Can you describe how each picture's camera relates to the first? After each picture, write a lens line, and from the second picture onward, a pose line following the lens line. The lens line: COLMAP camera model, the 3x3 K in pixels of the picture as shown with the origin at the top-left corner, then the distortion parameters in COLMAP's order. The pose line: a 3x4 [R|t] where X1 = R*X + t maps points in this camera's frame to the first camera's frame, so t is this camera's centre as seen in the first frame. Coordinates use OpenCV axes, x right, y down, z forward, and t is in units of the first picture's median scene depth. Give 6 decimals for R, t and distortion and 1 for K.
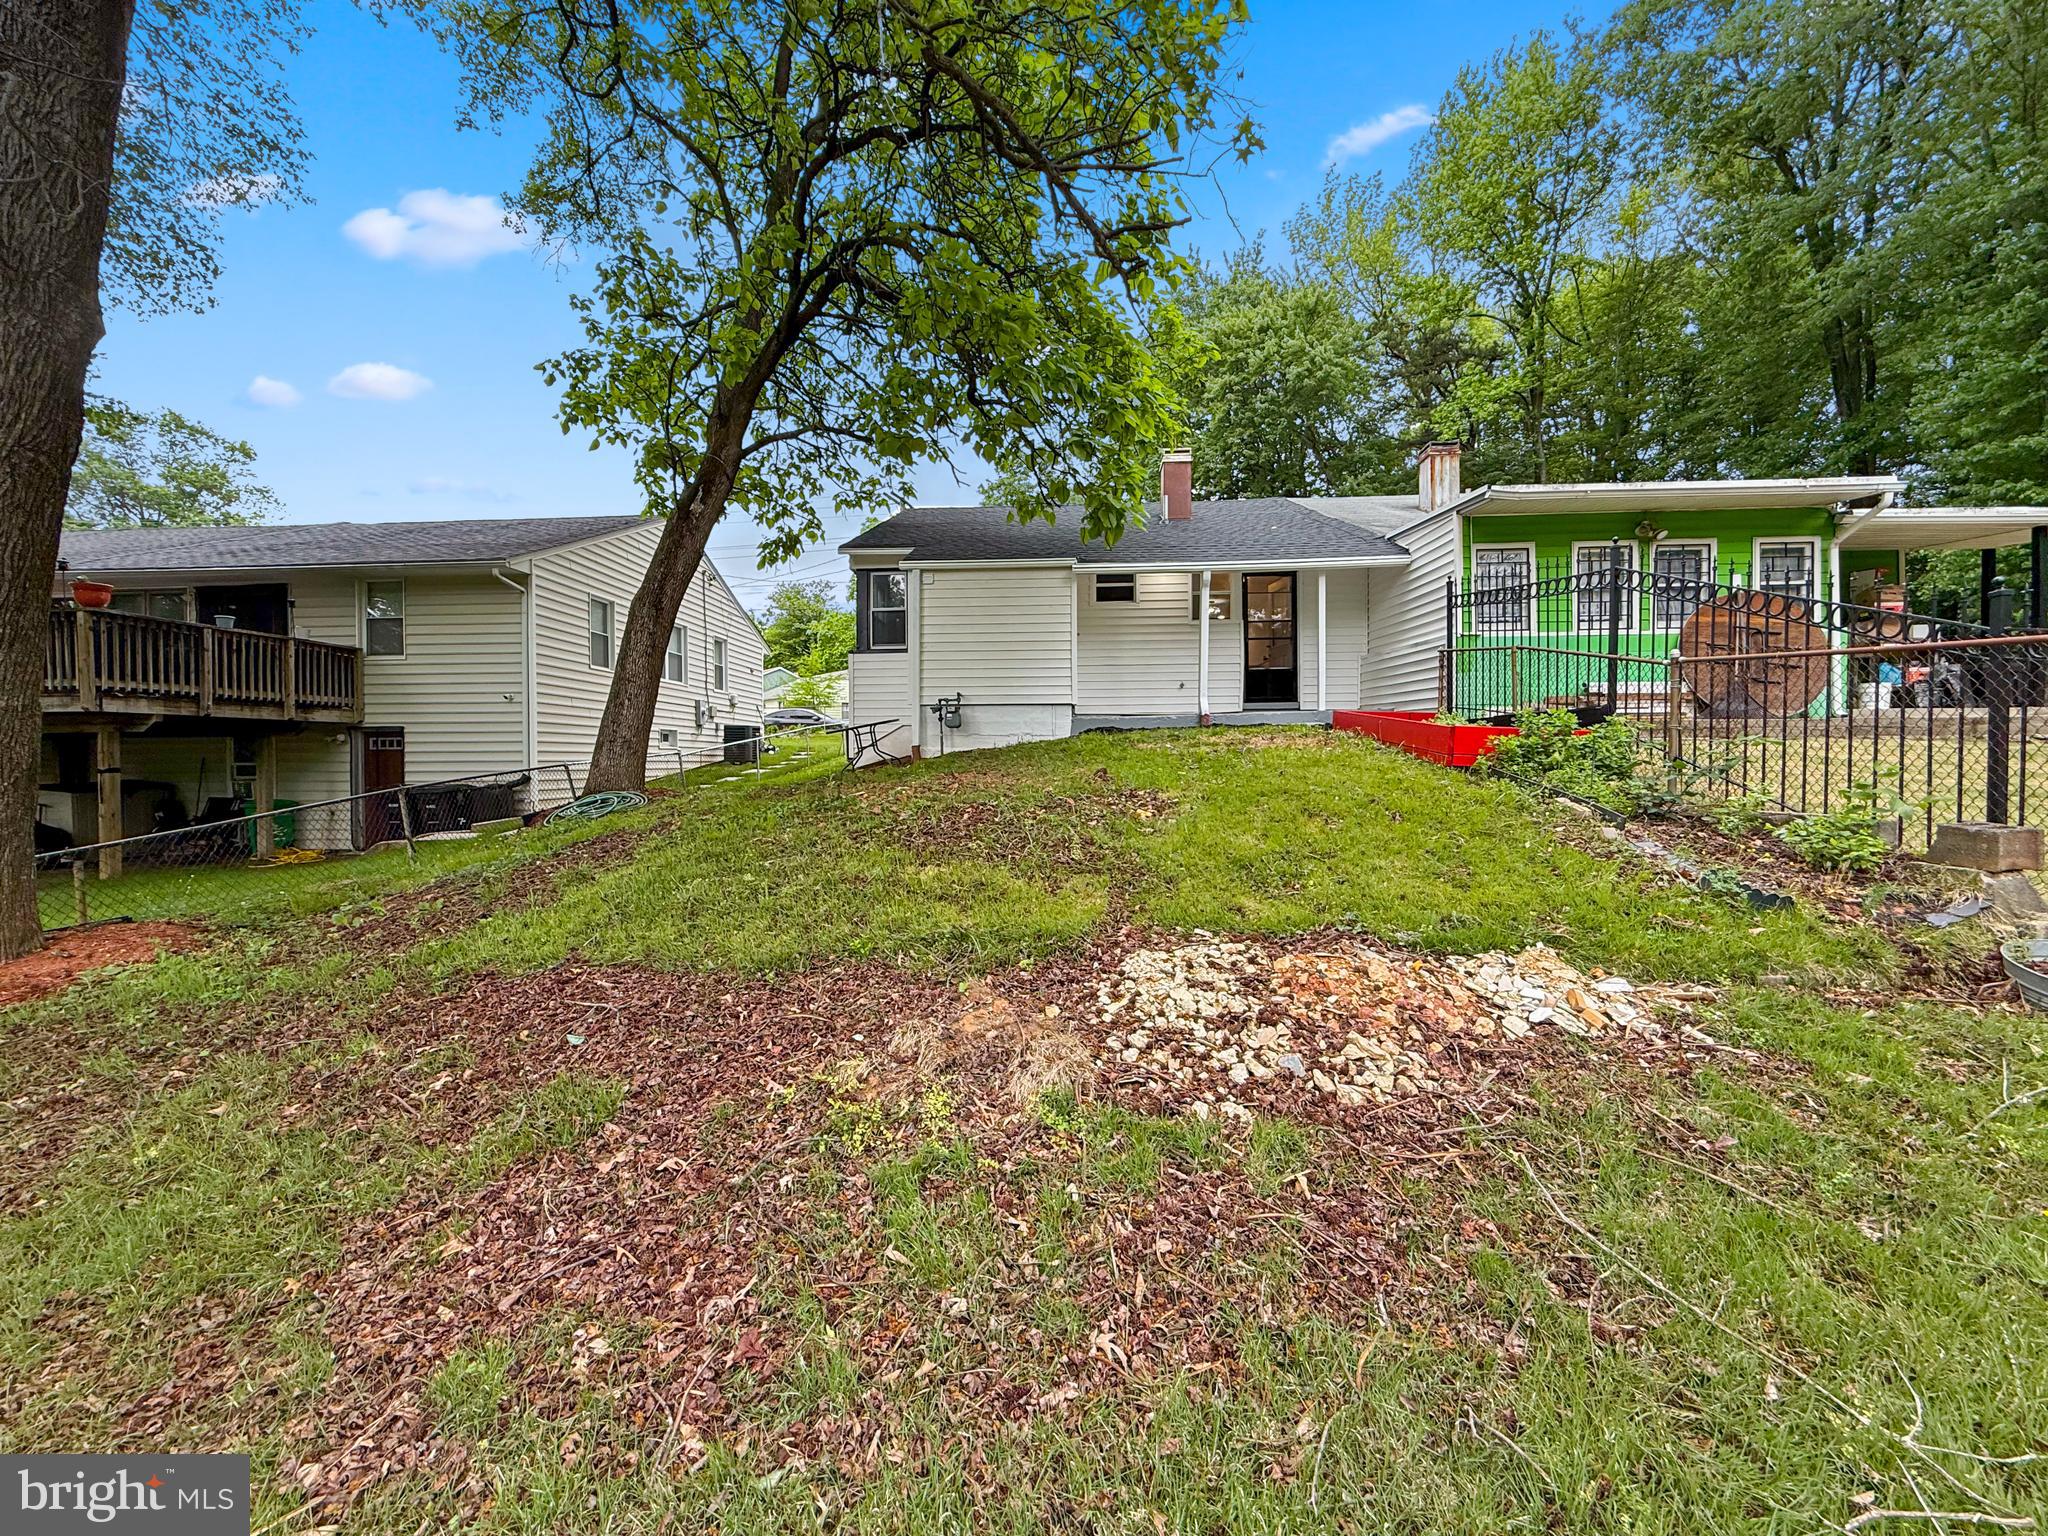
lens RADIAL K [[820.9, 0, 1022.5], [0, 820.9, 762.9], [0, 0, 1]] dist [-0.001056, -0.000170]
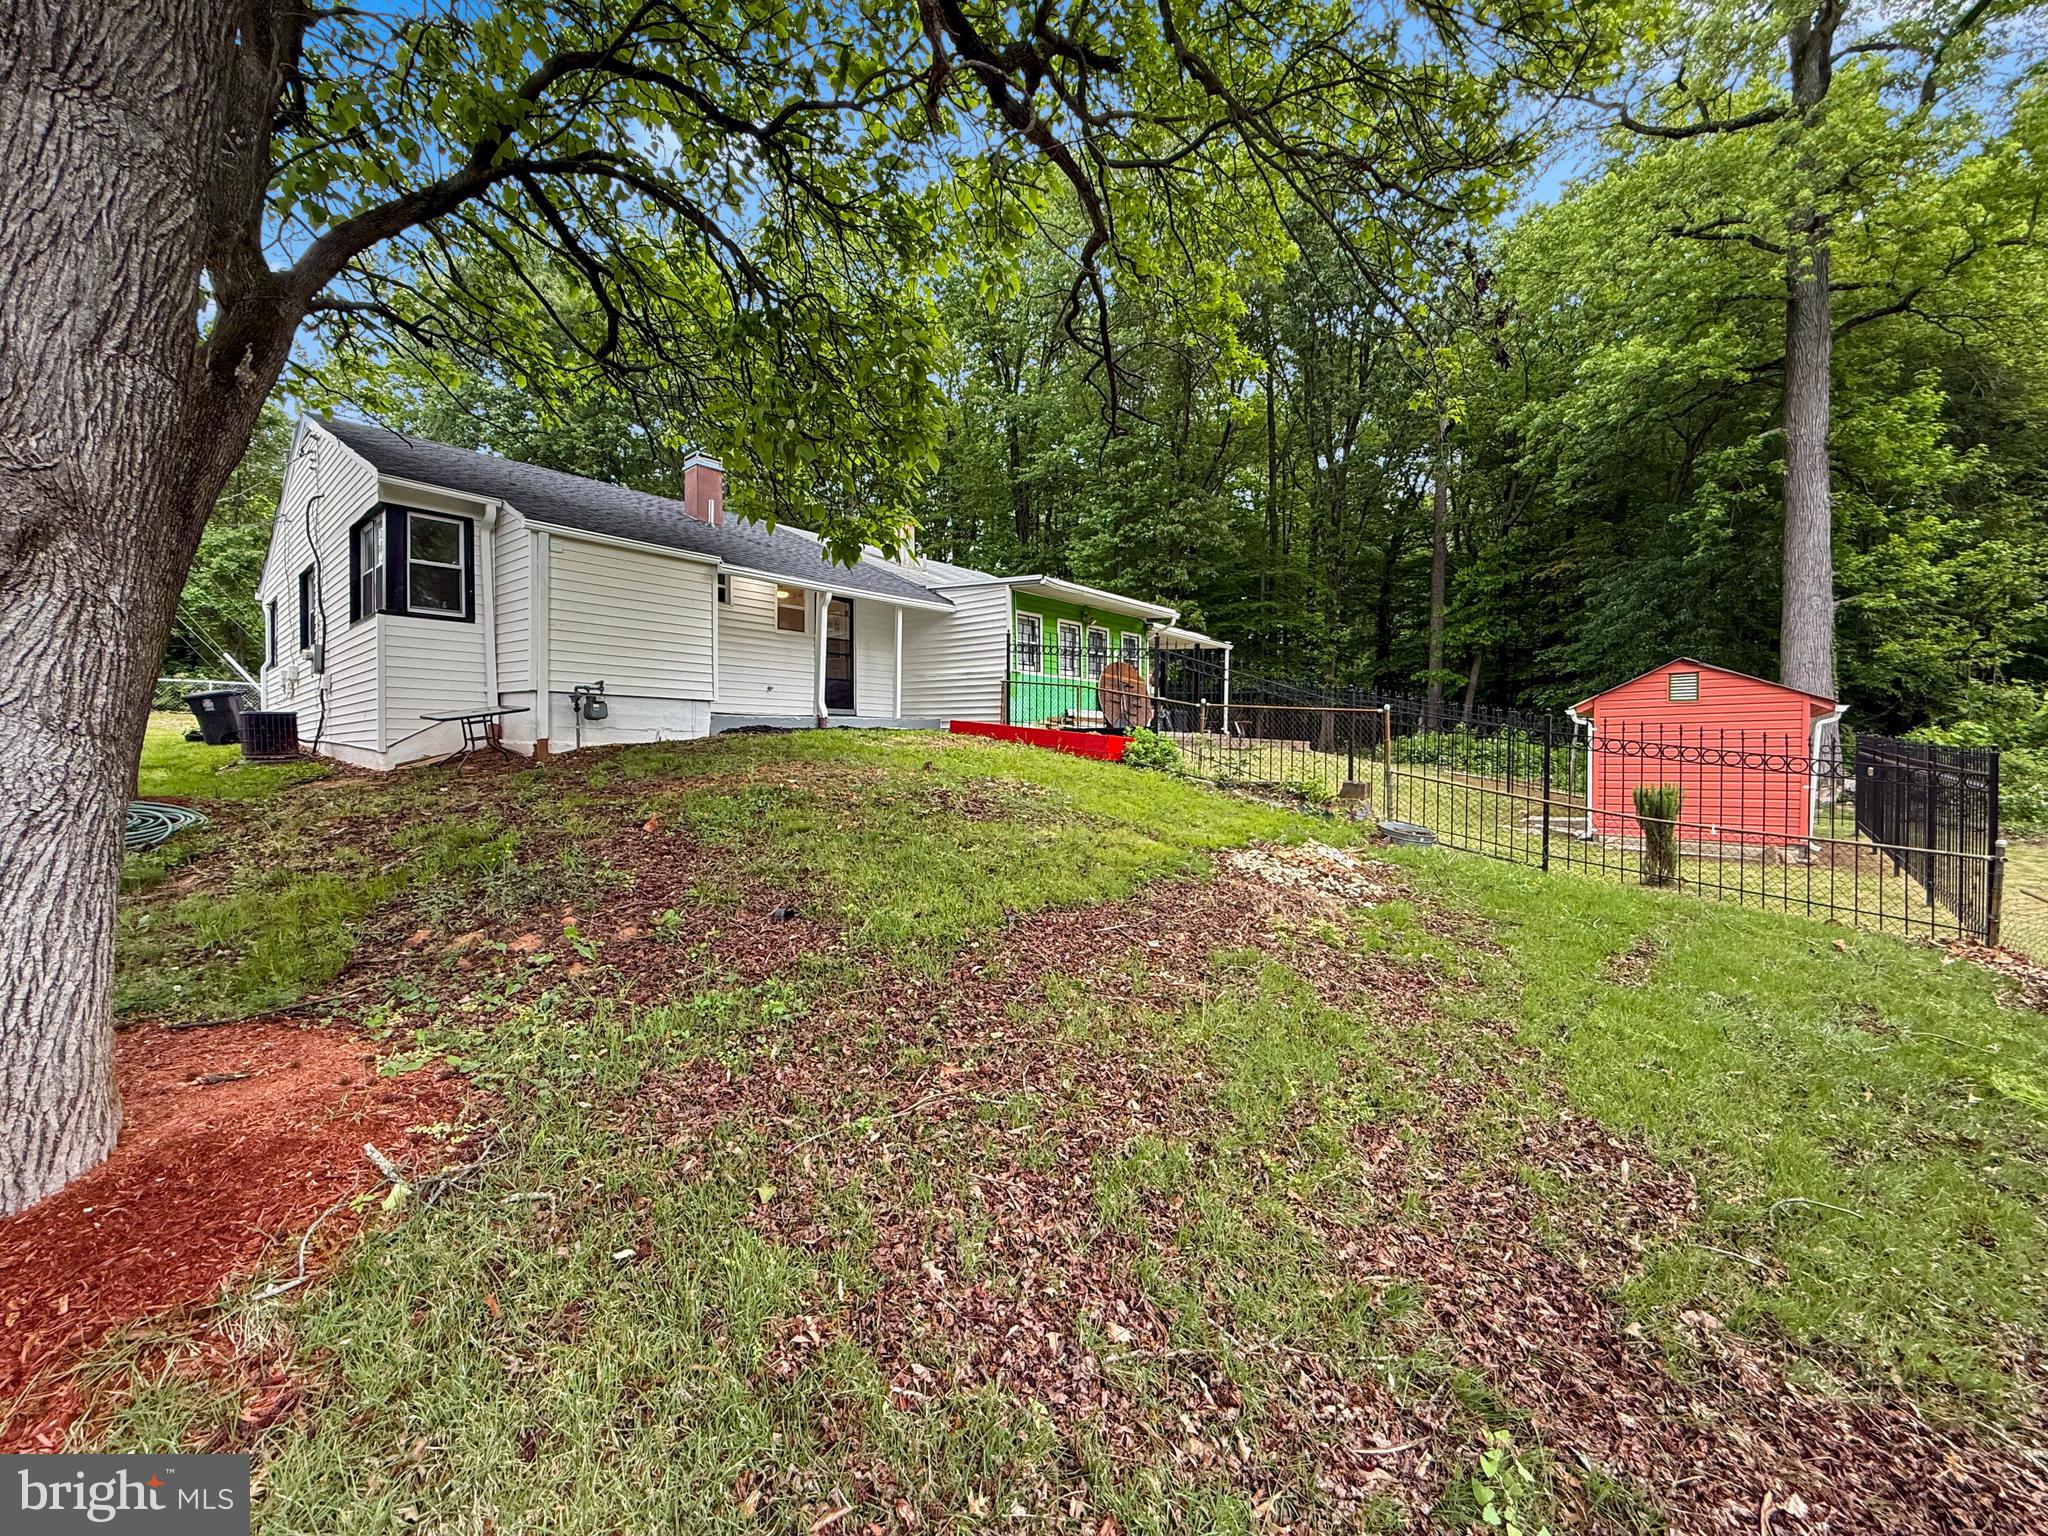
lens RADIAL K [[822.9, 0, 1019.5], [0, 822.9, 762.4], [0, 0, 1]] dist [-0.000662, 0.000205]
pose [[0.612773, 0.001085, 0.790259, -0.490417], [-0.002162, 0.999998, 0.000303, 0.002101], [-0.790256, -0.001894, 0.612774, 0.084483]]
